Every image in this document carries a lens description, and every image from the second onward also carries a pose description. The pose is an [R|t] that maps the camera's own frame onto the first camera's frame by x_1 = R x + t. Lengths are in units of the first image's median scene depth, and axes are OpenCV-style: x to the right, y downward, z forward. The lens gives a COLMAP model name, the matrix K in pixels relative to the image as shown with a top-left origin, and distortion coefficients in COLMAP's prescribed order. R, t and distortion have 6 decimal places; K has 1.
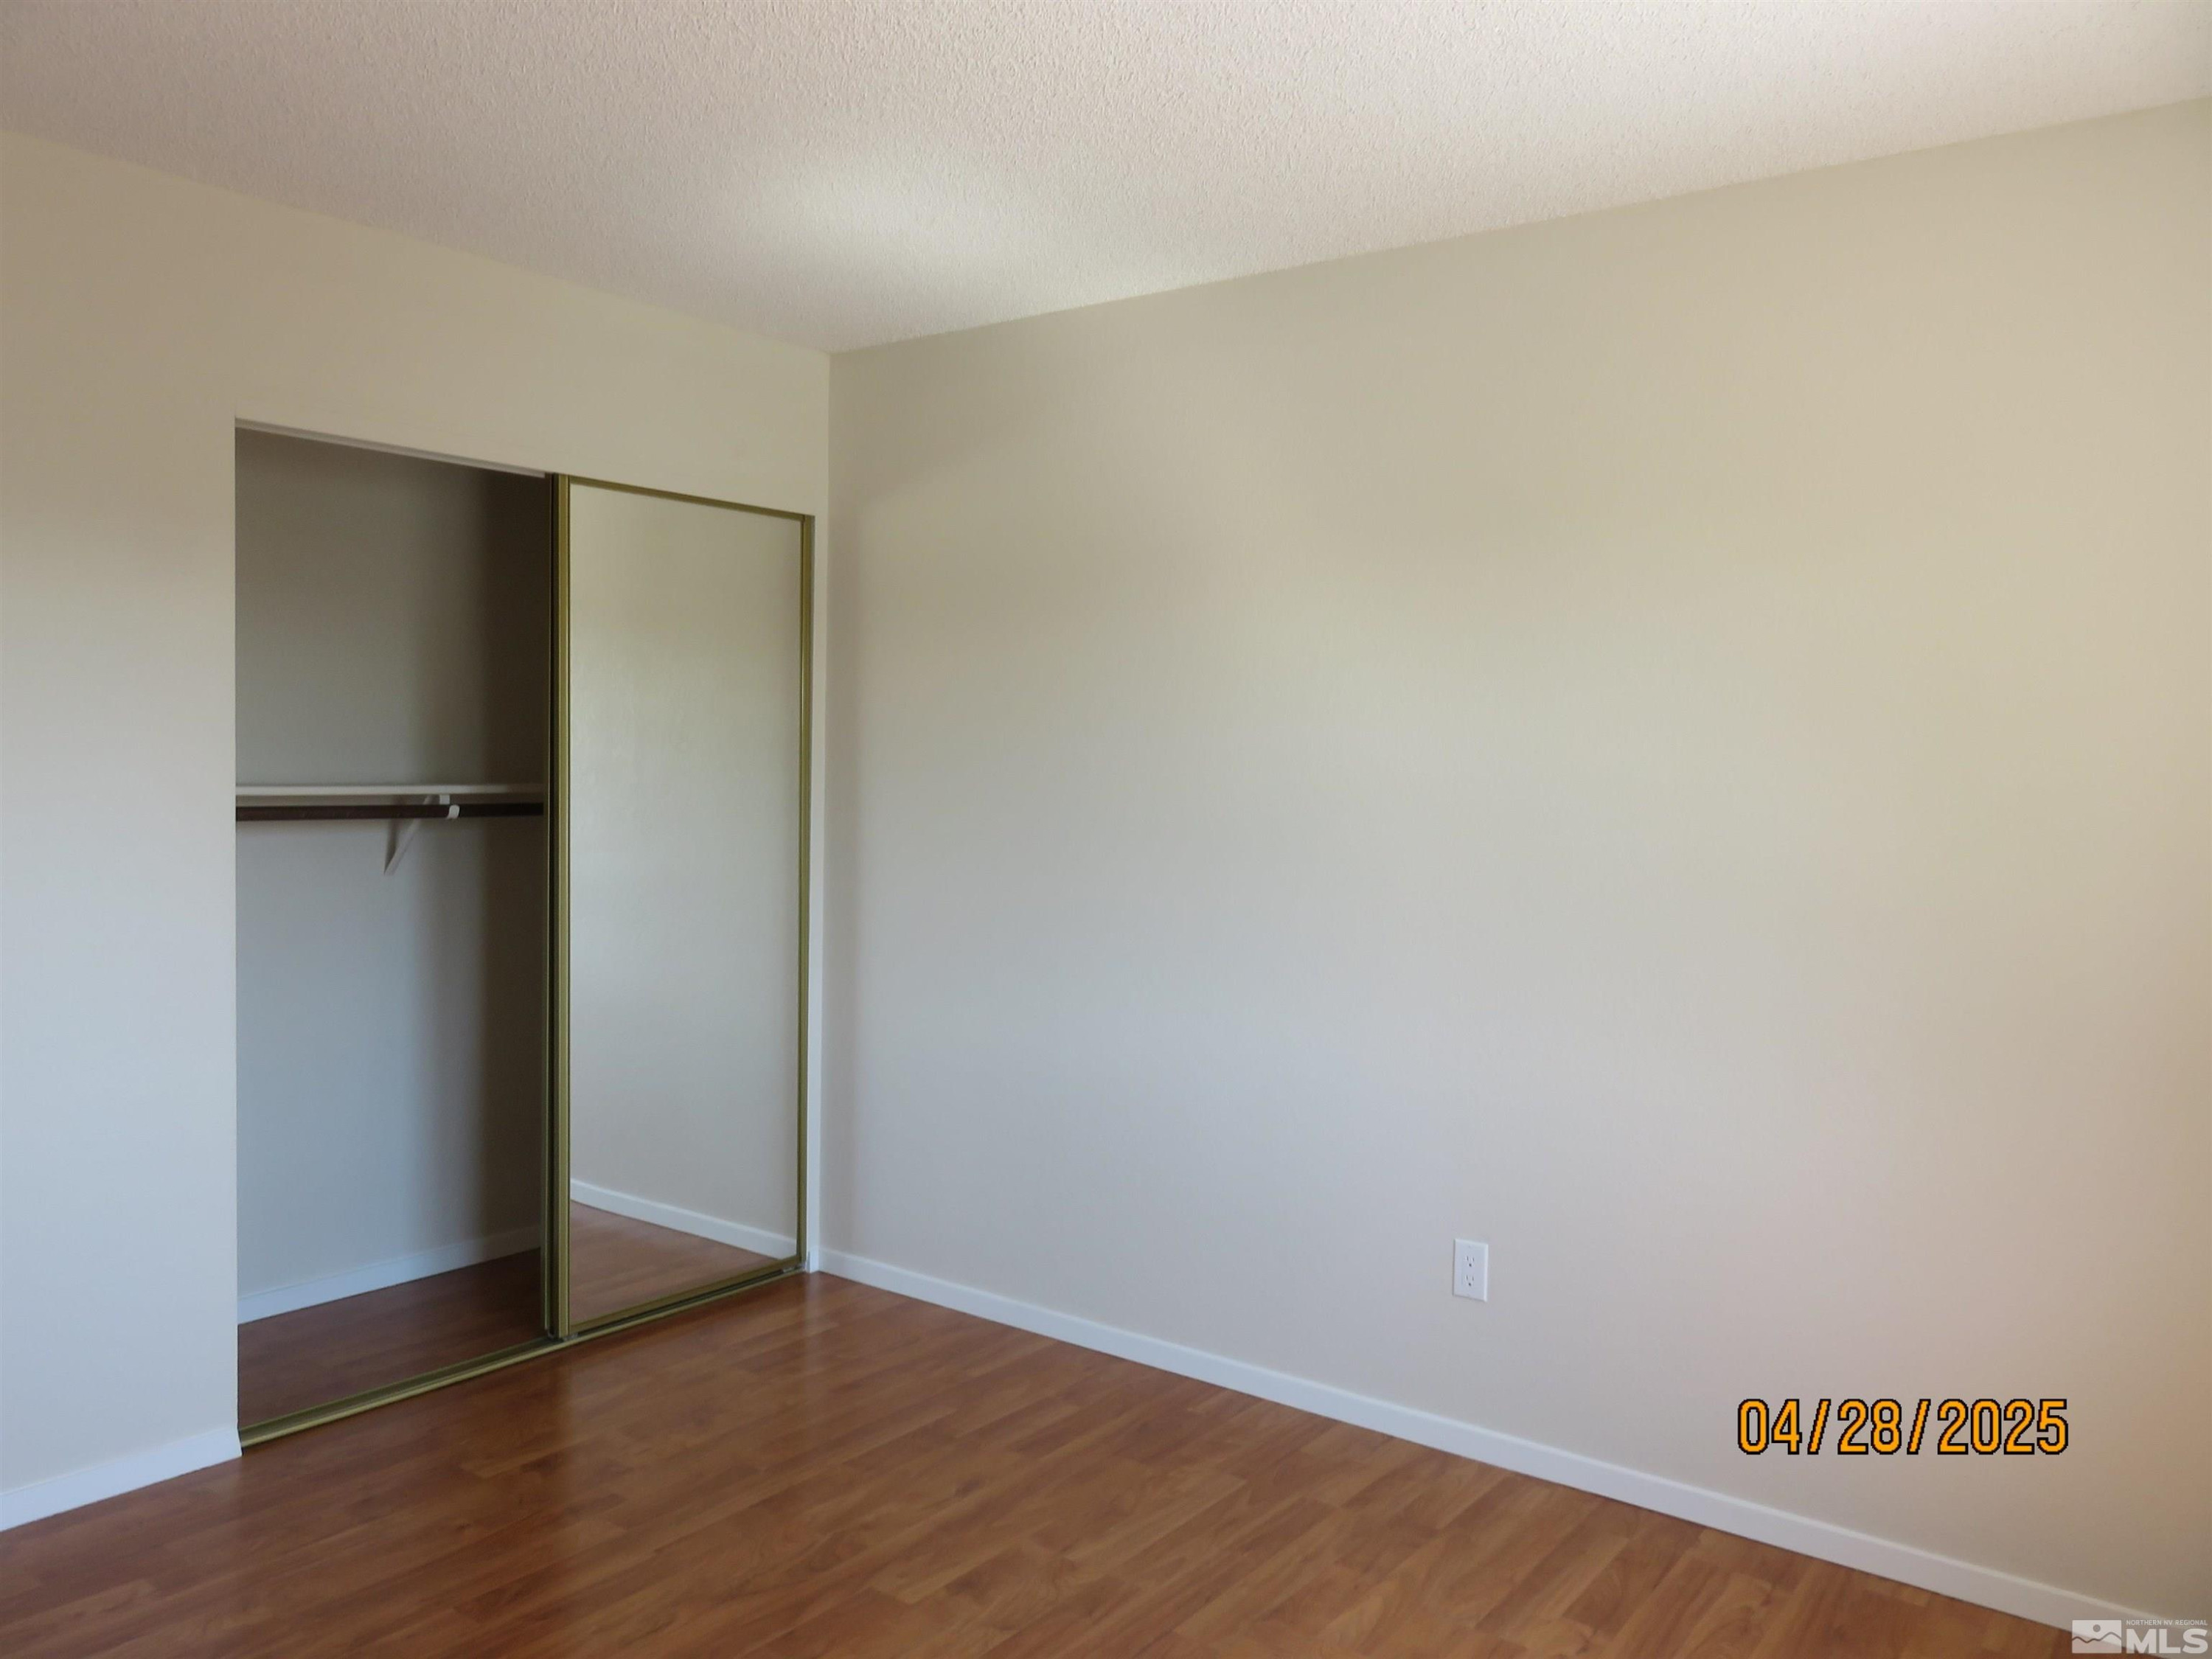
lens RADIAL K [[1686.8, 0, 1110.4], [0, 1686.8, 828.0], [0, 0, 1]] dist [-0.010815, 0.003716]
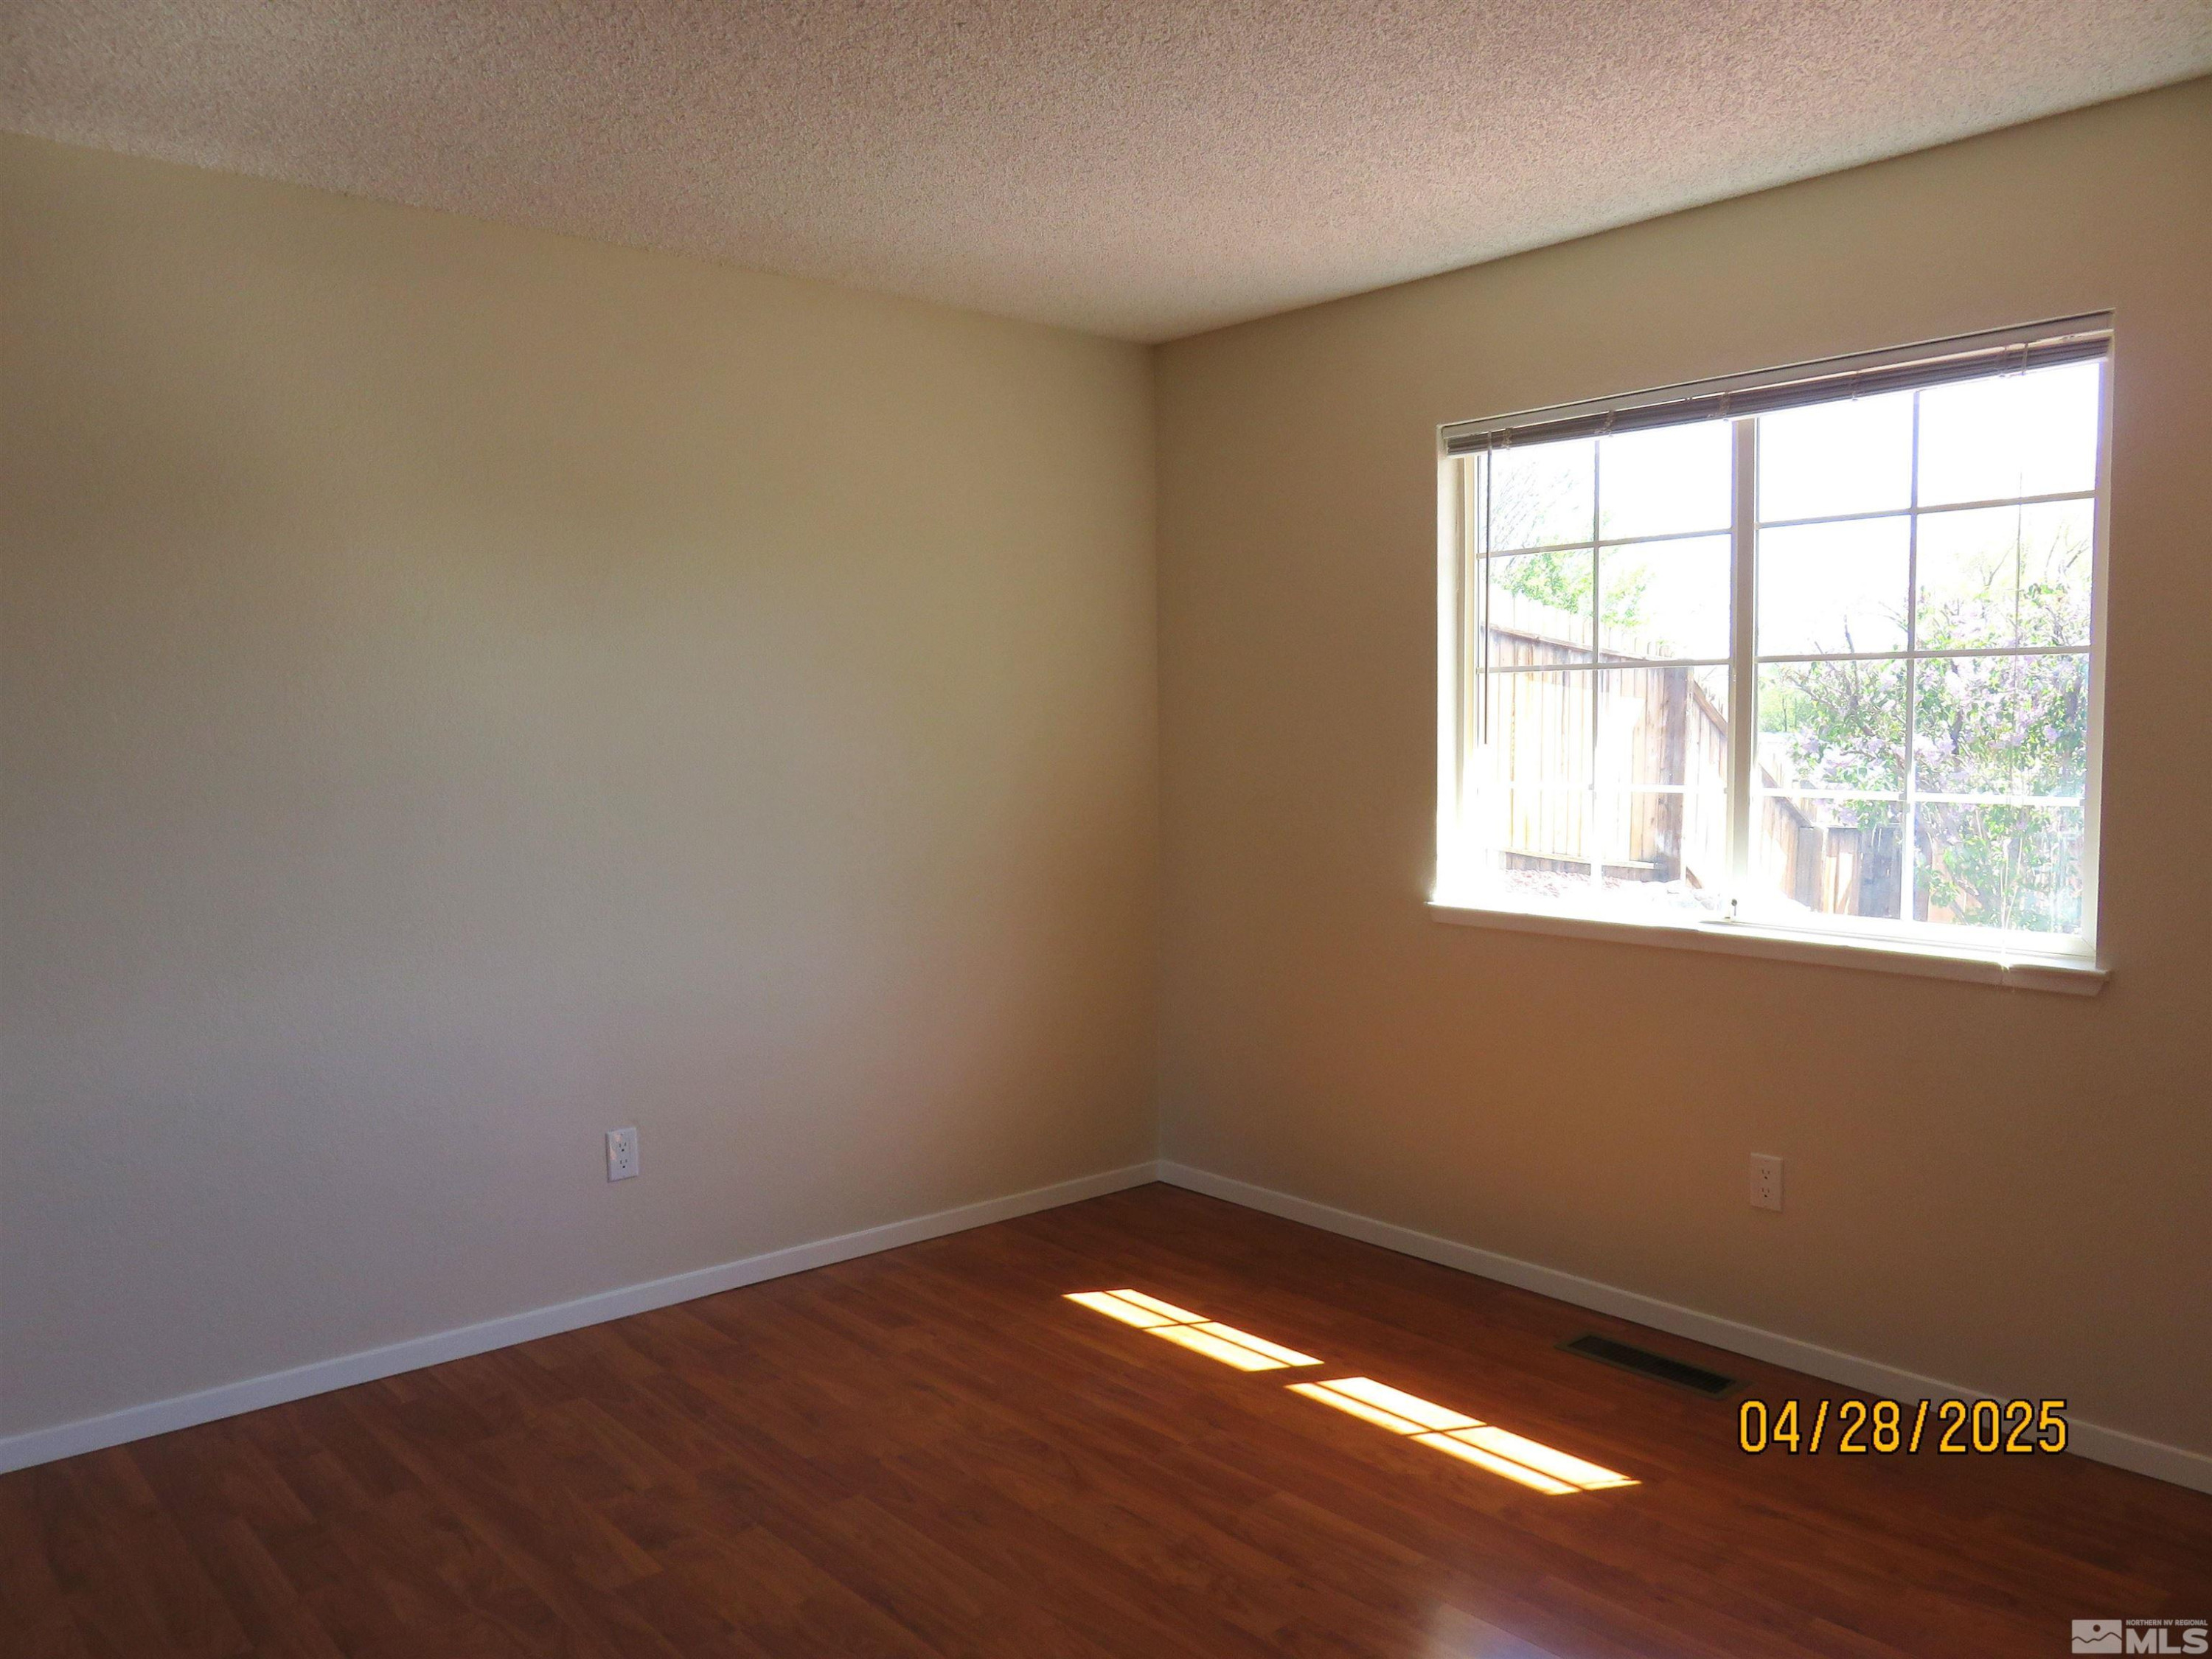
lens RADIAL K [[1686.8, 0, 1110.4], [0, 1686.8, 828.0], [0, 0, 1]] dist [-0.010815, 0.003716]
pose [[0.220515, -0.095312, 0.970716, -0.853561], [0.060350, 0.994641, 0.083952, -0.036122], [-0.973515, 0.040070, 0.225085, 0.435908]]
